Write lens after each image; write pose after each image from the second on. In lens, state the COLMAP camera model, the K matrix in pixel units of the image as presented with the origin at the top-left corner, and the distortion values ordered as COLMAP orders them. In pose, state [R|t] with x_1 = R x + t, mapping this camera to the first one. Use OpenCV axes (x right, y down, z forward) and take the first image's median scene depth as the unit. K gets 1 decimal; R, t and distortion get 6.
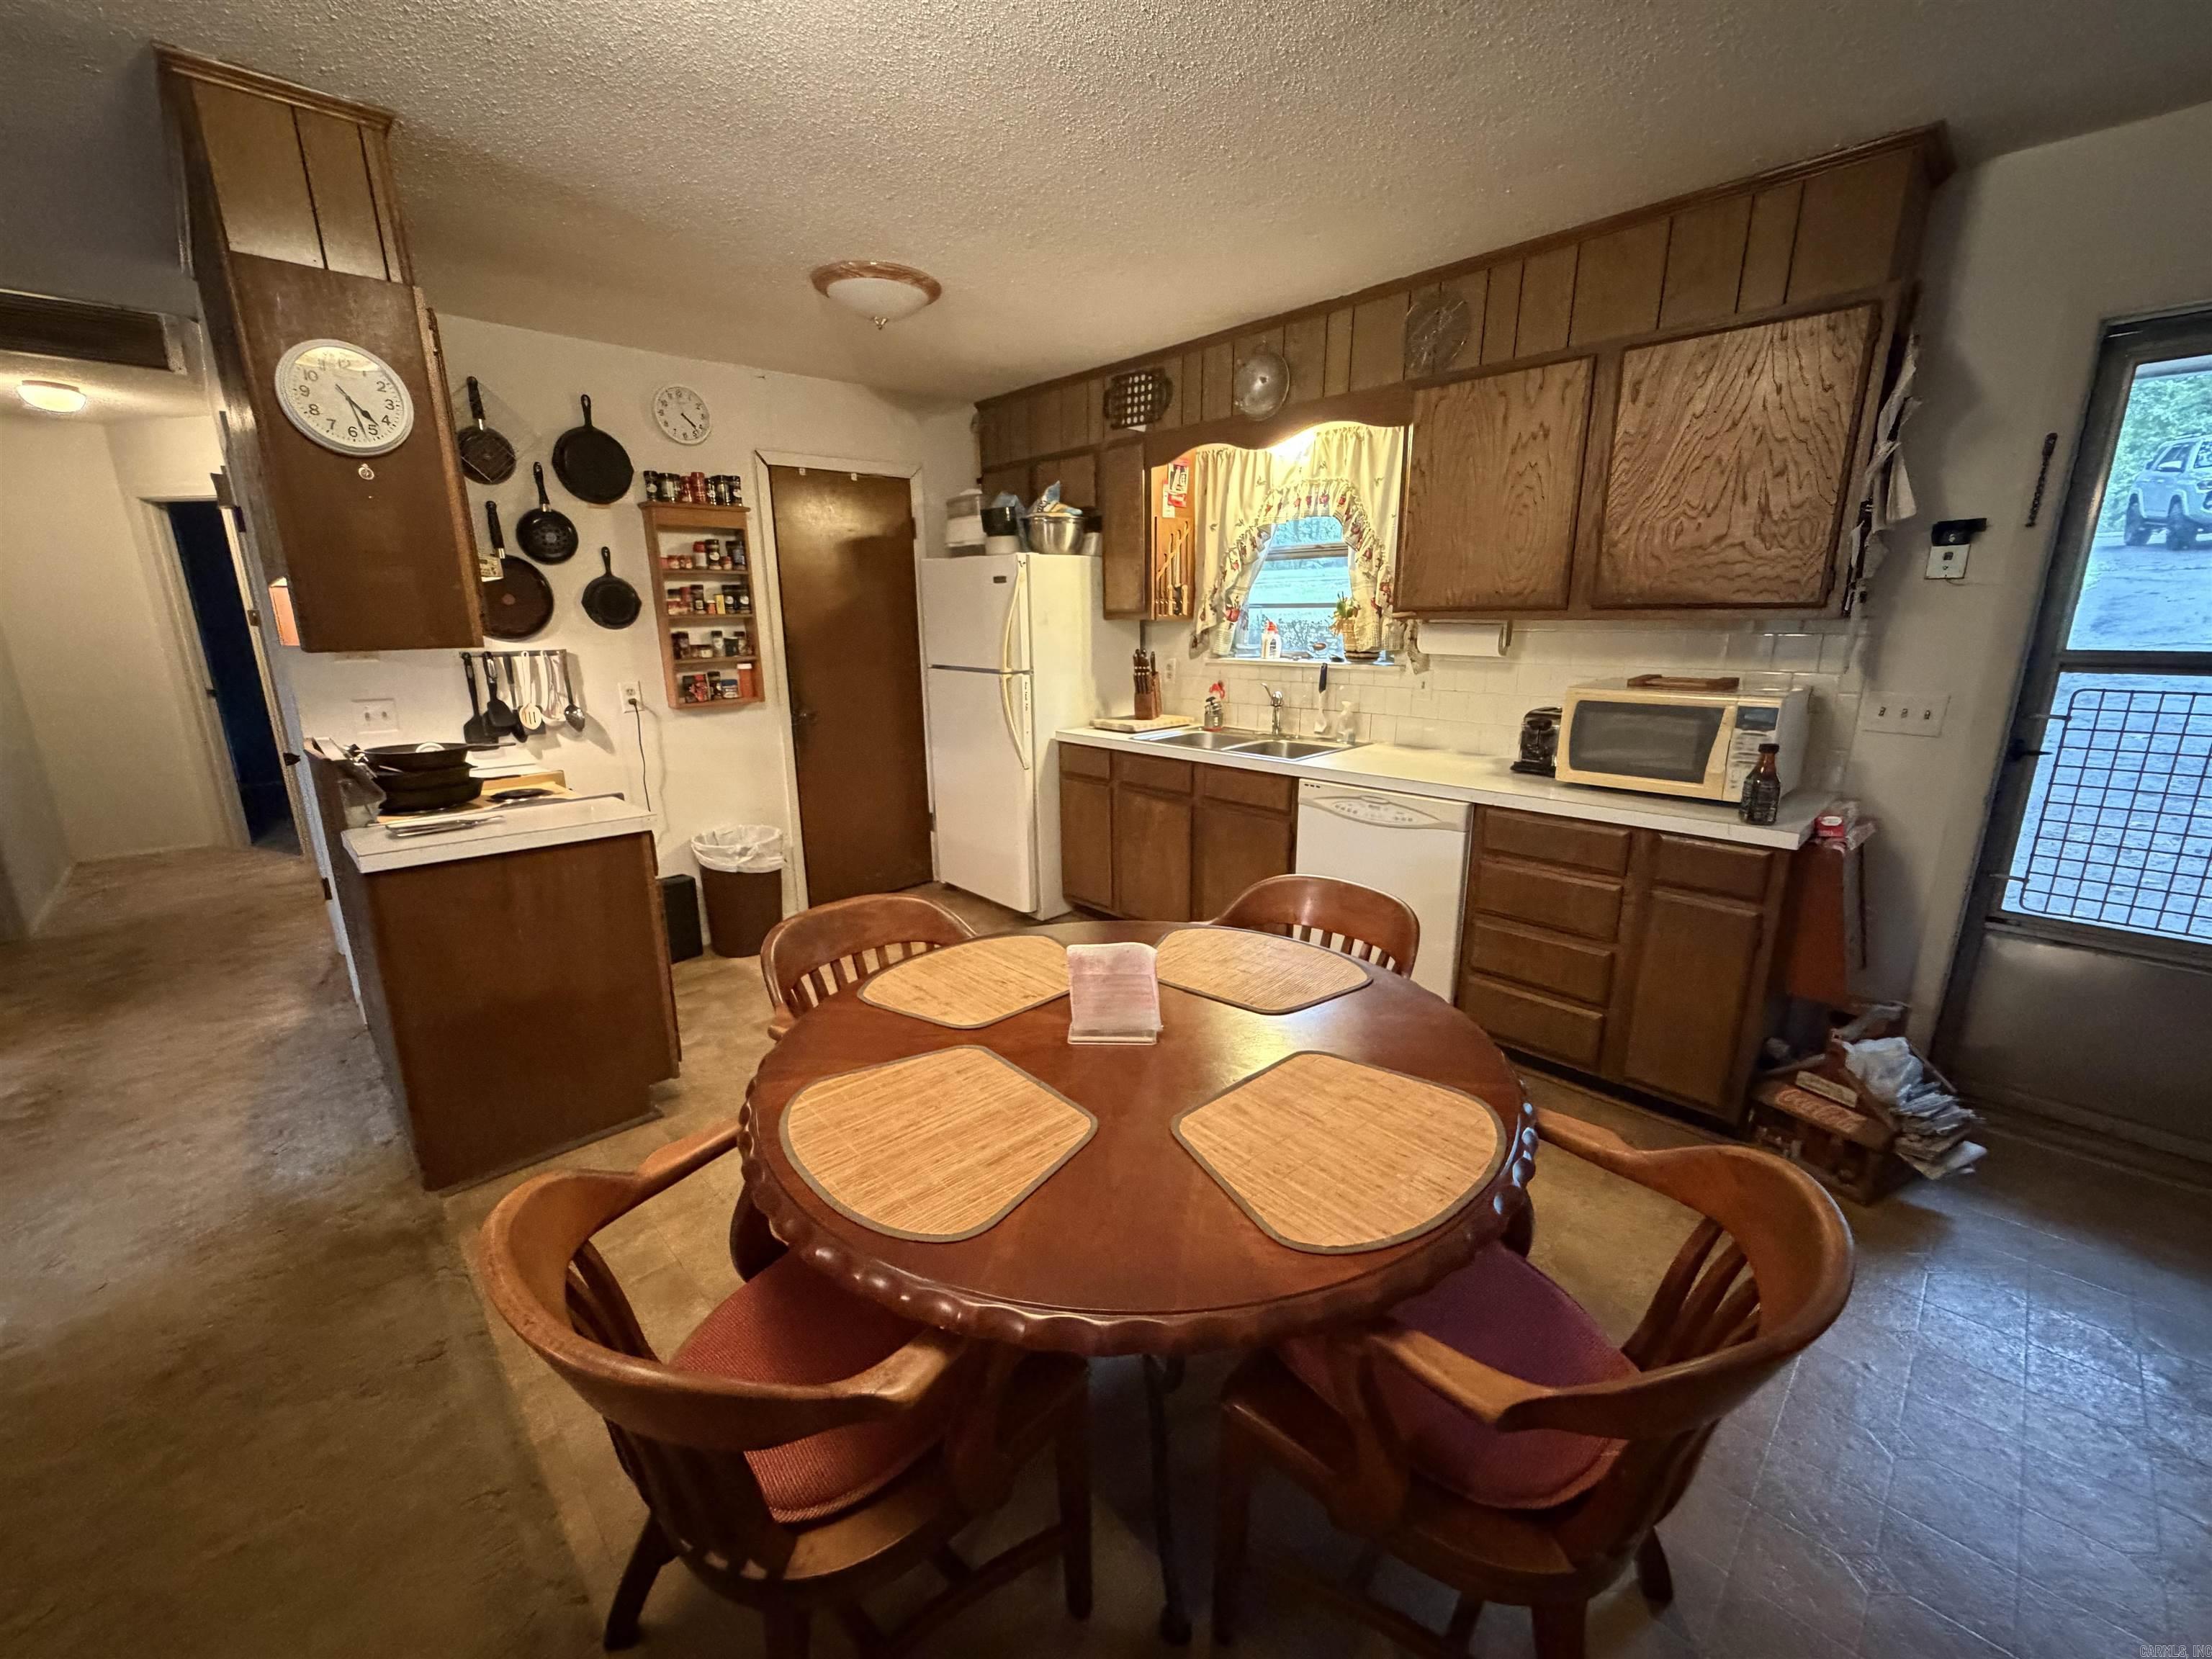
lens RADIAL K [[880.9, 0, 1100.7], [0, 880.9, 829.5], [0, 0, 1]] dist [-0.000495, 0.000360]
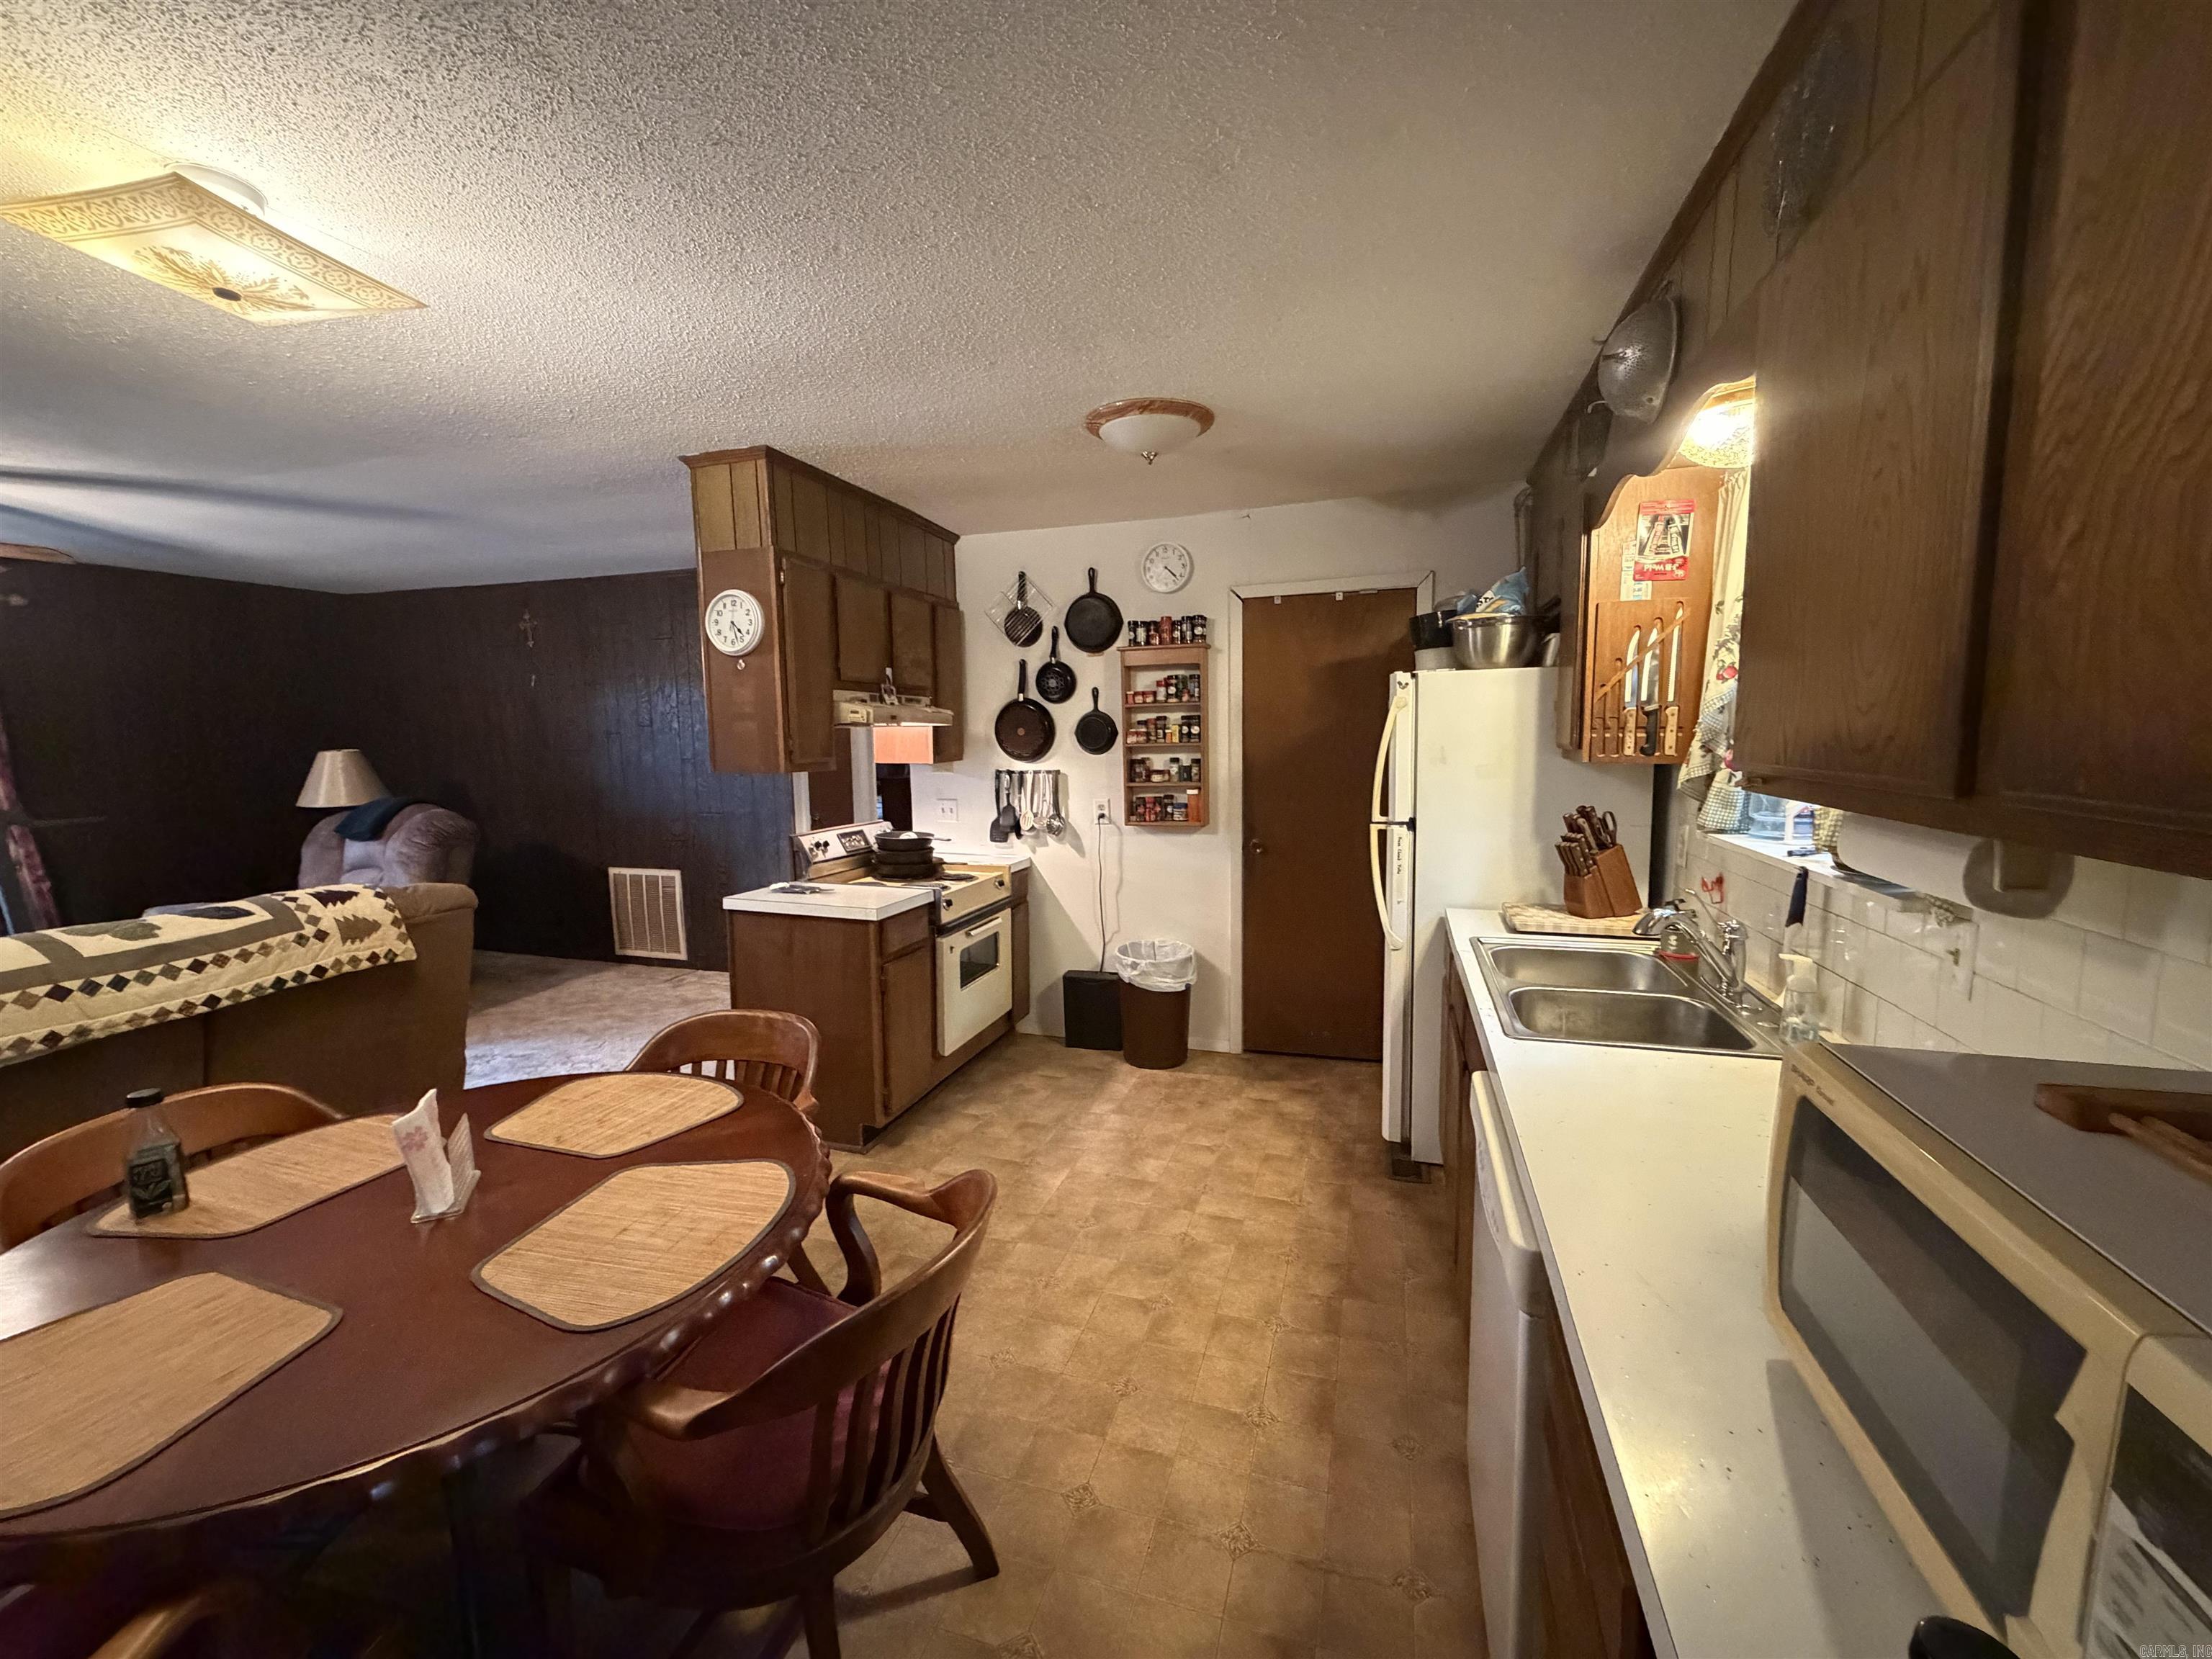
lens RADIAL K [[880.9, 0, 1102.1], [0, 880.9, 831.4], [0, 0, 1]] dist [-0.000495, 0.000360]
pose [[0.475259, 0.105613, -0.873484, 0.492851], [-0.203994, 0.978944, 0.007372, -0.136018], [0.855871, 0.174682, 0.486797, 0.446160]]
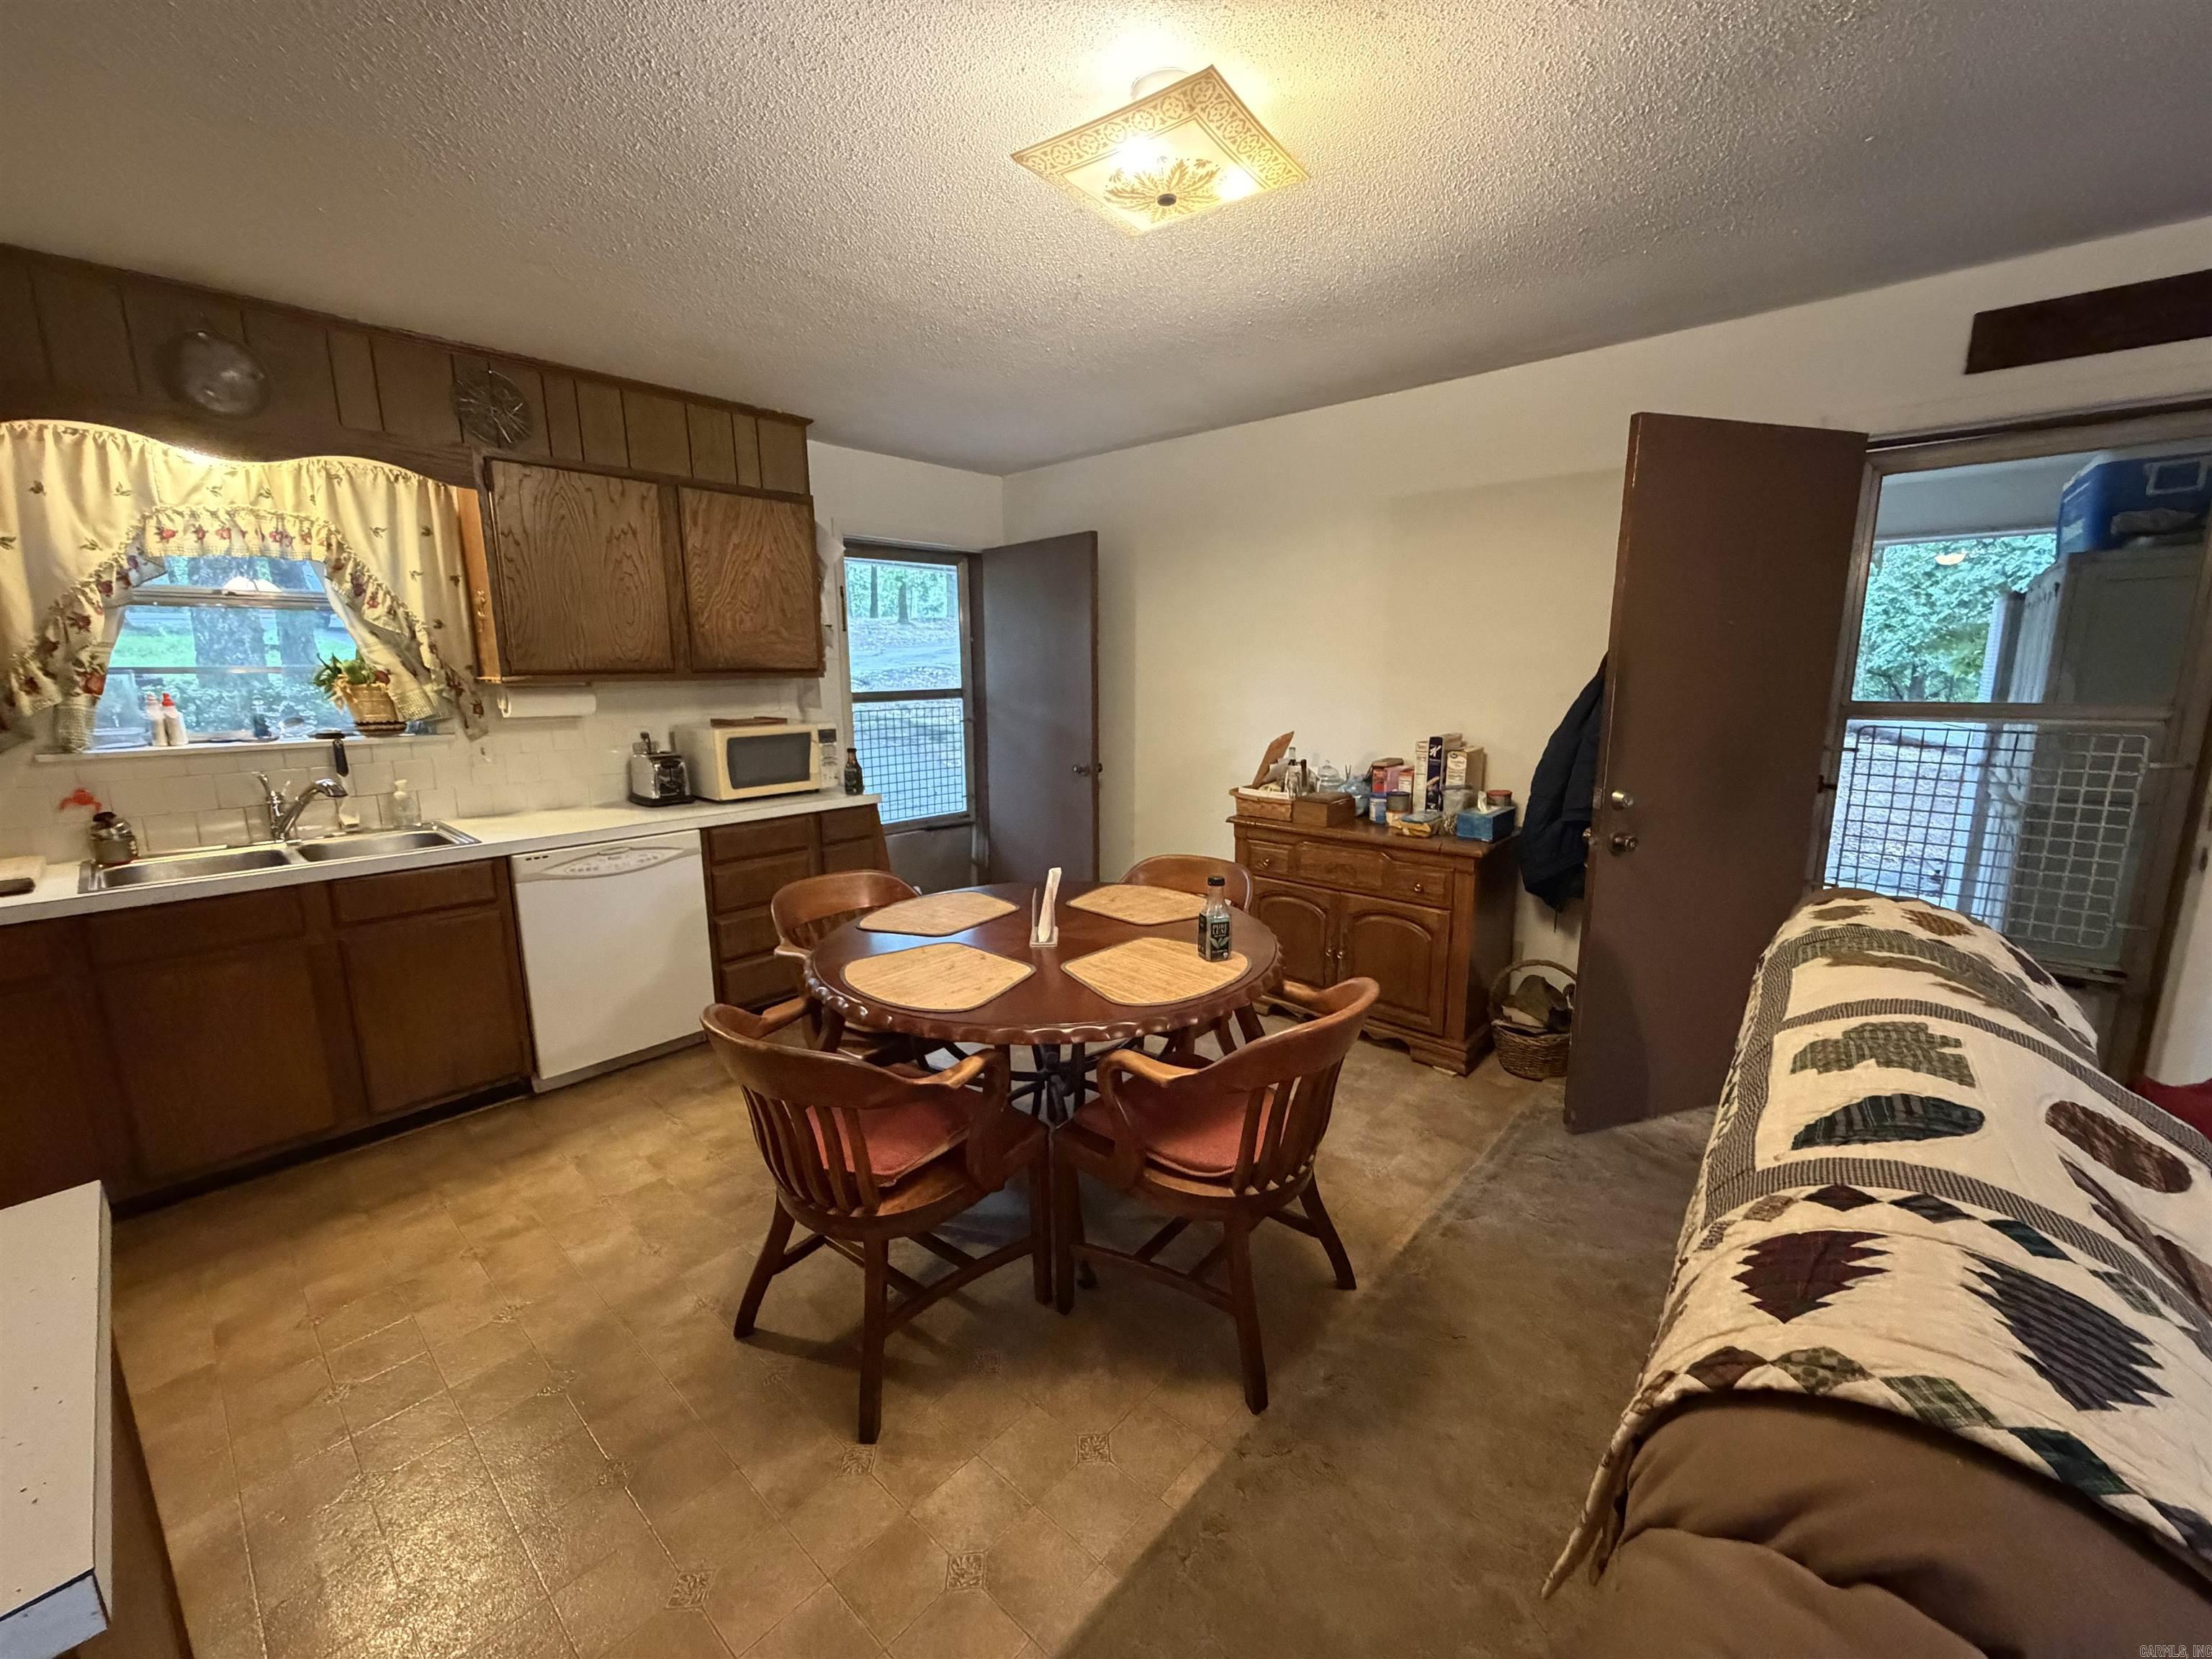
lens RADIAL K [[880.9, 0, 1100.7], [0, 880.9, 831.2], [0, 0, 1]] dist [-0.000495, 0.000360]
pose [[-0.072556, -0.174391, 0.982000, -0.612676], [0.249197, 0.950197, 0.187156, -0.087179], [-0.965731, 0.258291, -0.025485, 0.370792]]
